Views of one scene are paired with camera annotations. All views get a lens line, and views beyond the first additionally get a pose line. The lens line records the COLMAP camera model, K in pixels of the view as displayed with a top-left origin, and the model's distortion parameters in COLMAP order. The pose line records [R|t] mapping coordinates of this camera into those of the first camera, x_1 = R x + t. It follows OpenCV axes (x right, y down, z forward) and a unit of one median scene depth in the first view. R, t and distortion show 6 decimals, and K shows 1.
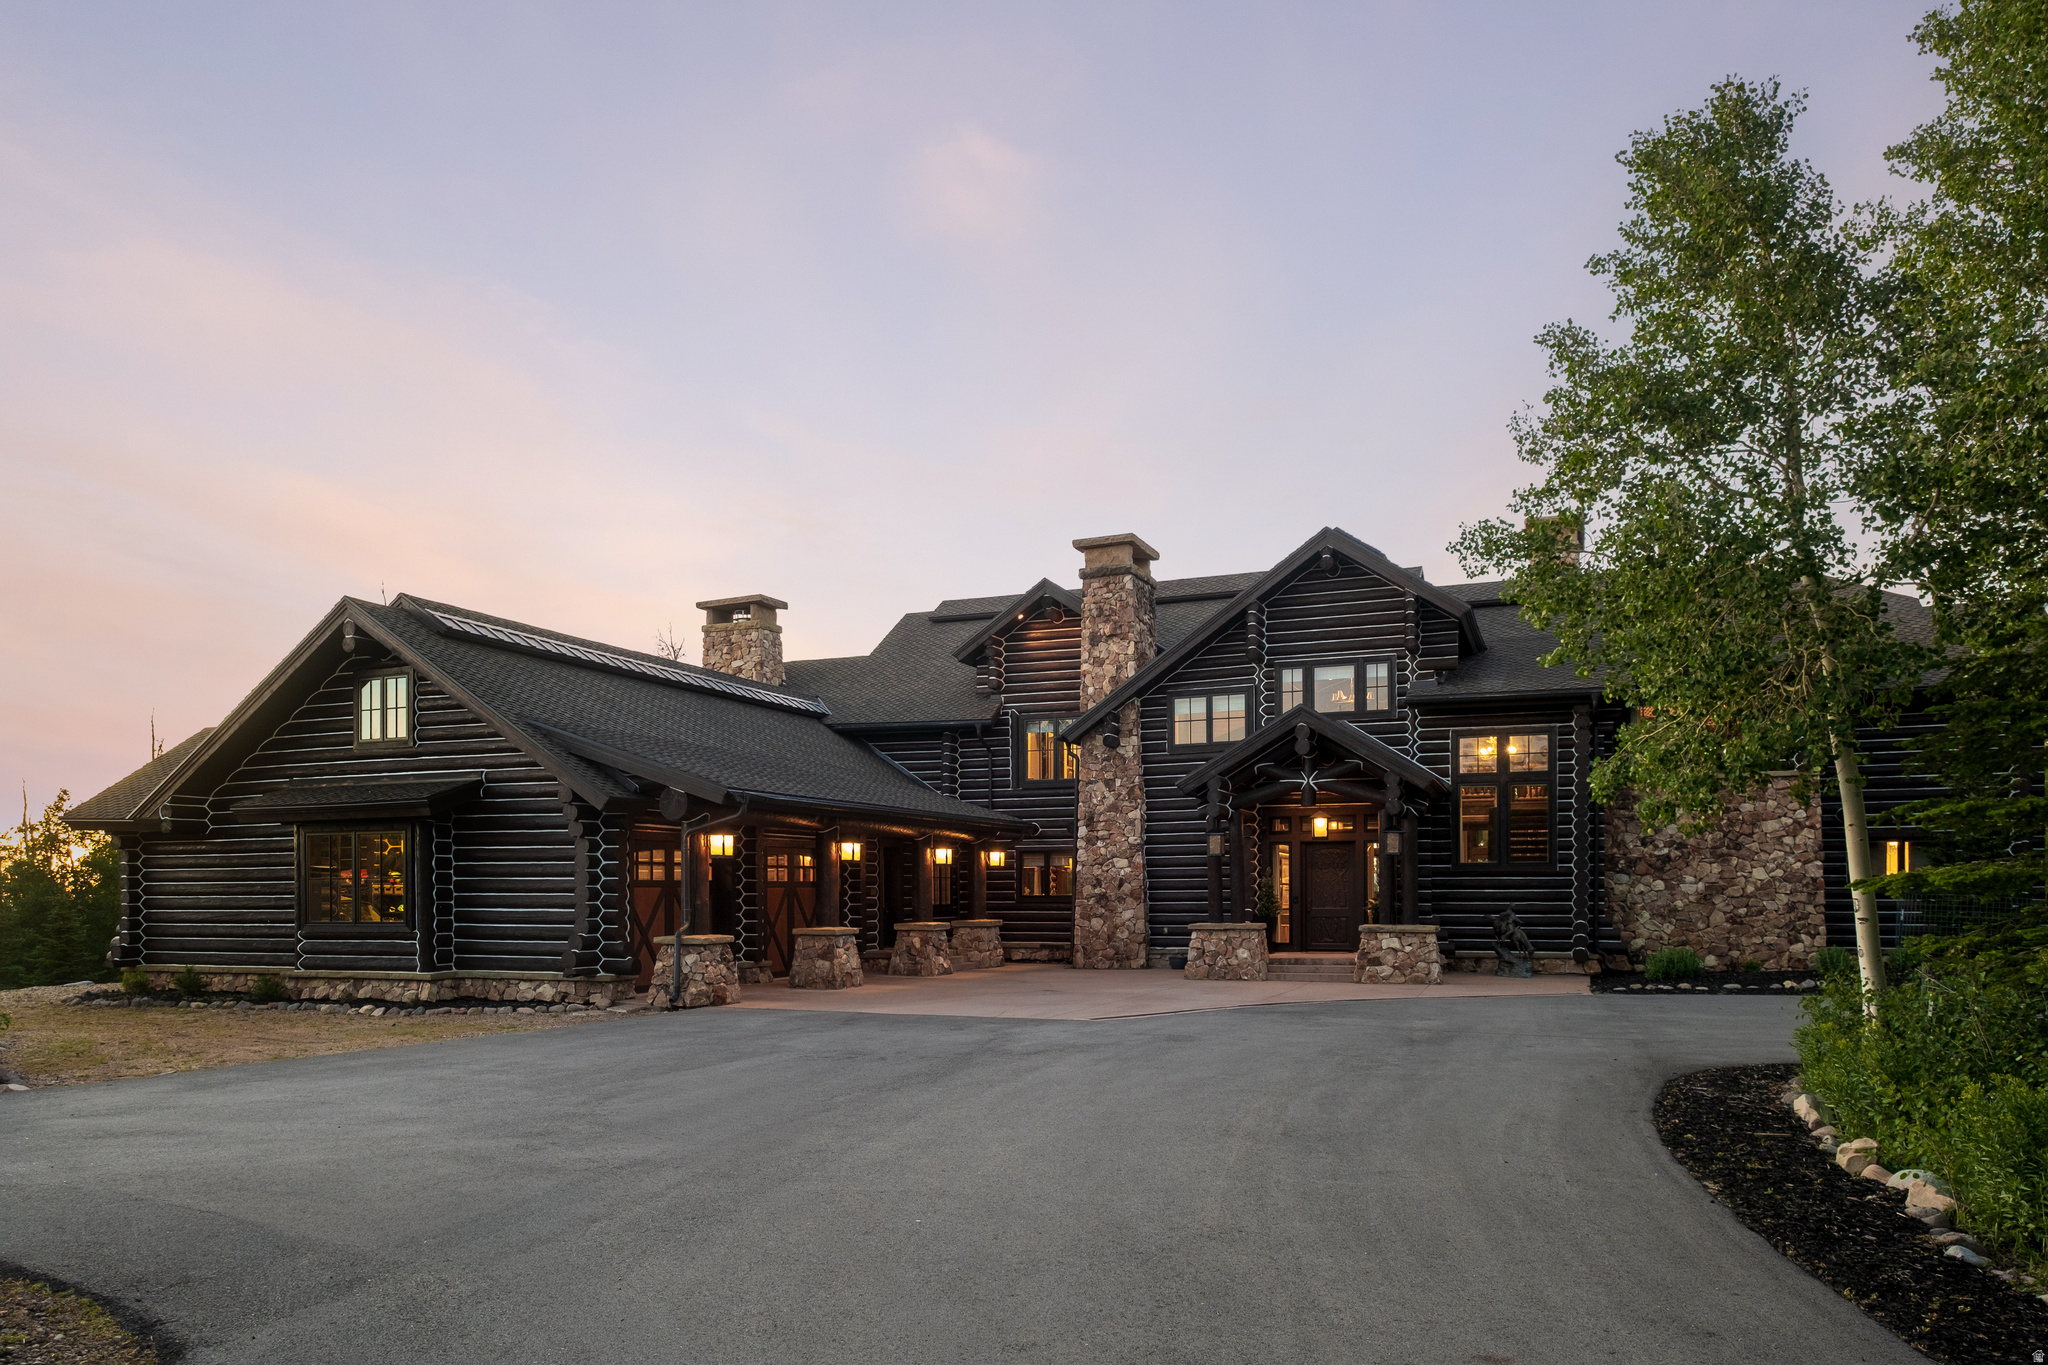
lens RADIAL K [[1295.1, 0, 1015.9], [0, 1295.1, 615.6], [0, 0, 1]] dist [0.005343, 0.002065]
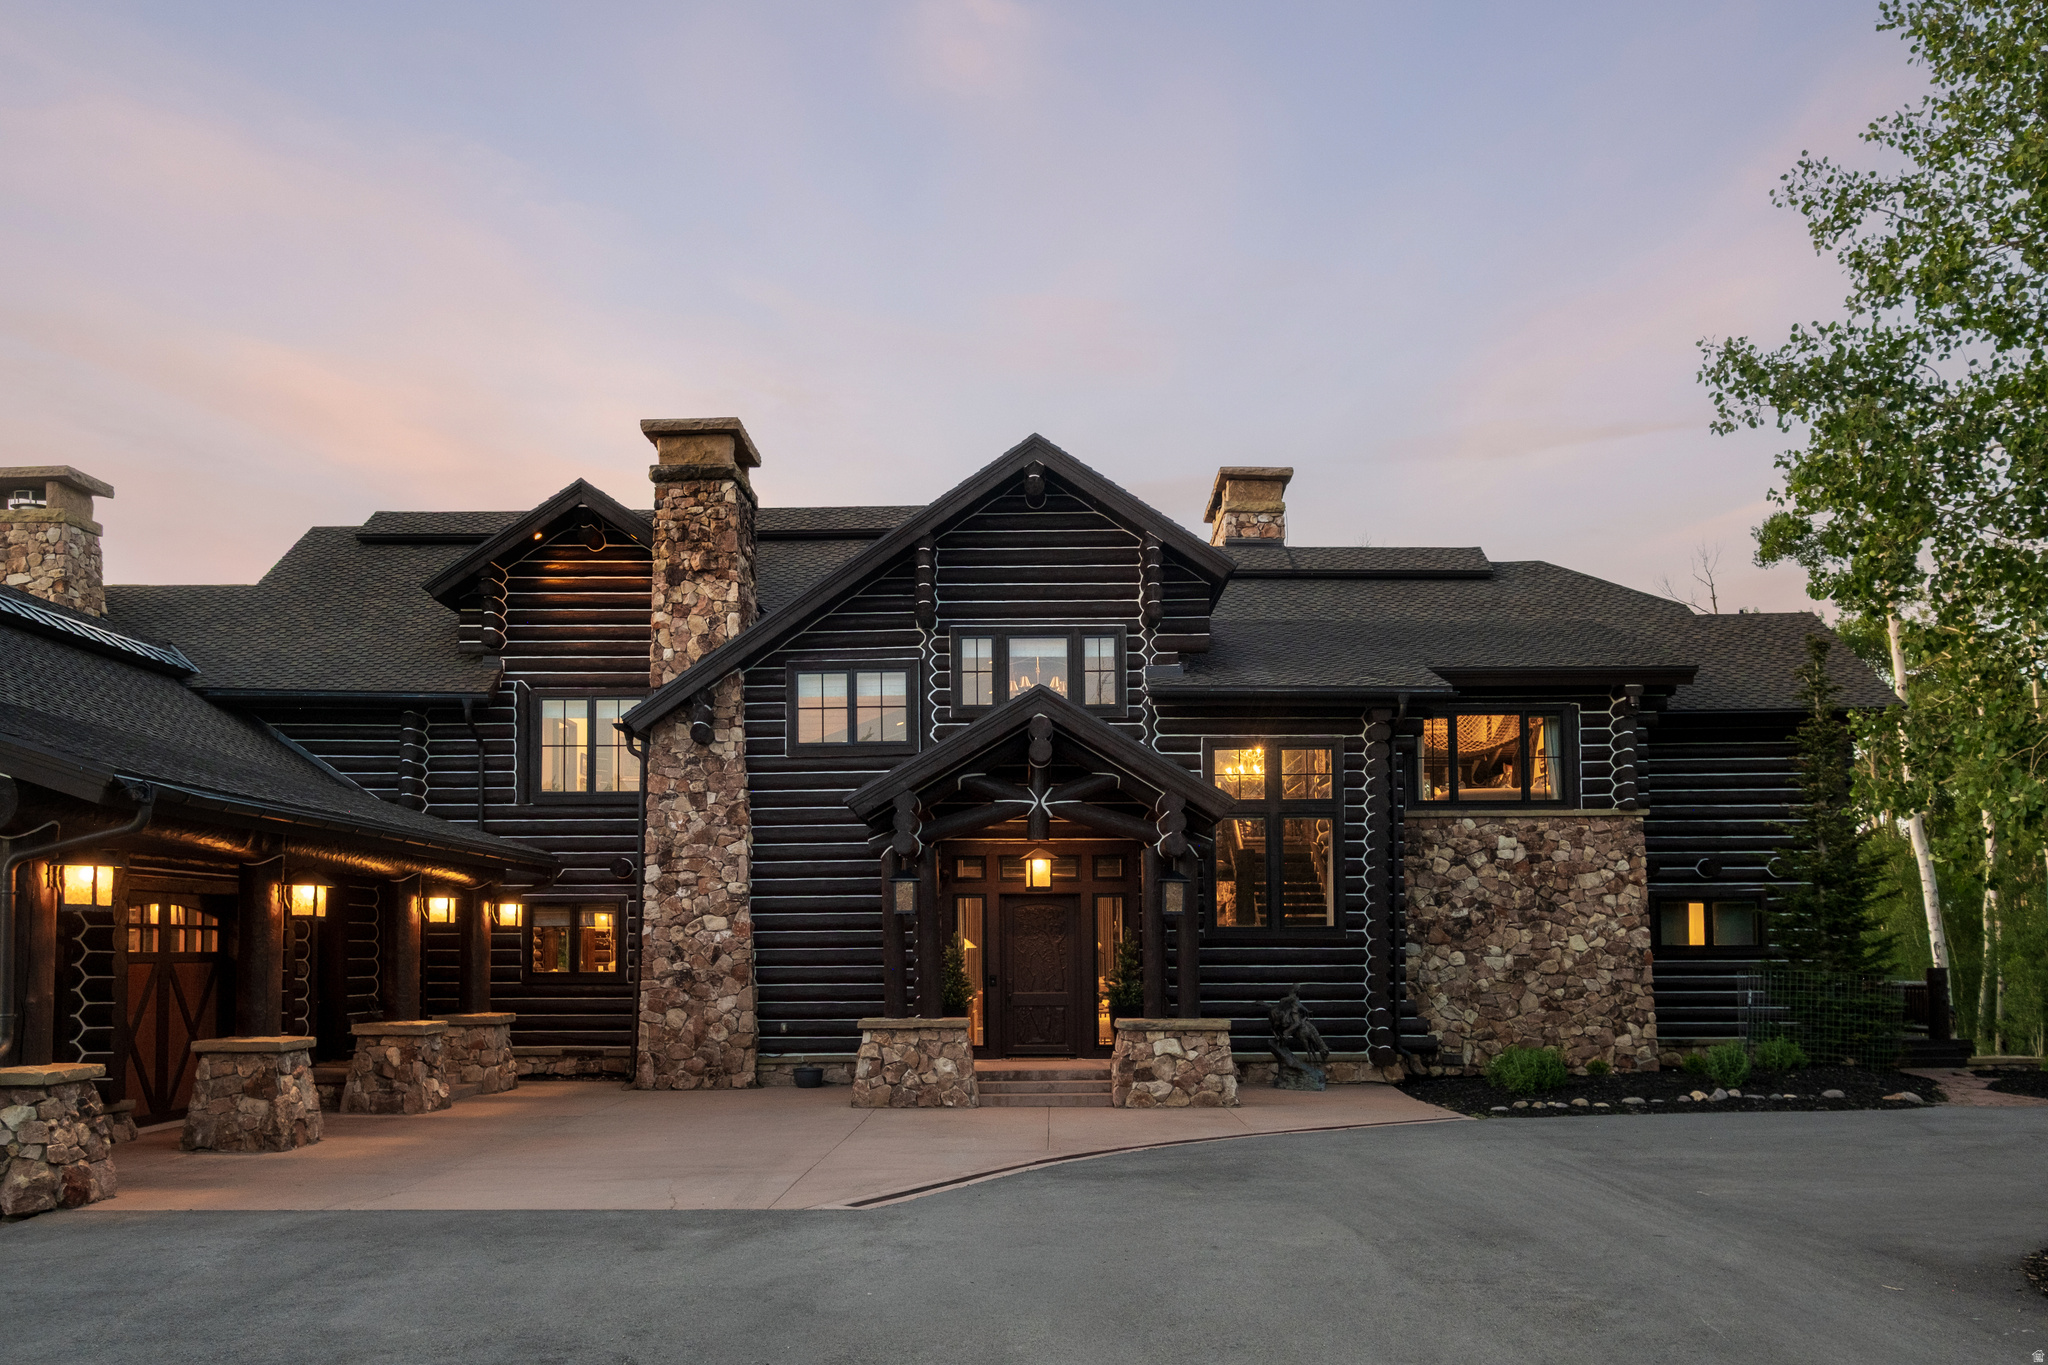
lens RADIAL K [[1737.2, 0, 1026.0], [0, 1737.2, 657.2], [0, 0, 1]] dist [-0.001099, 0.022987]
pose [[0.939805, 0.058953, 0.336589, -0.071141], [-0.071805, 0.997084, 0.025852, 0.027331], [-0.334083, -0.048464, 0.941297, 0.149689]]
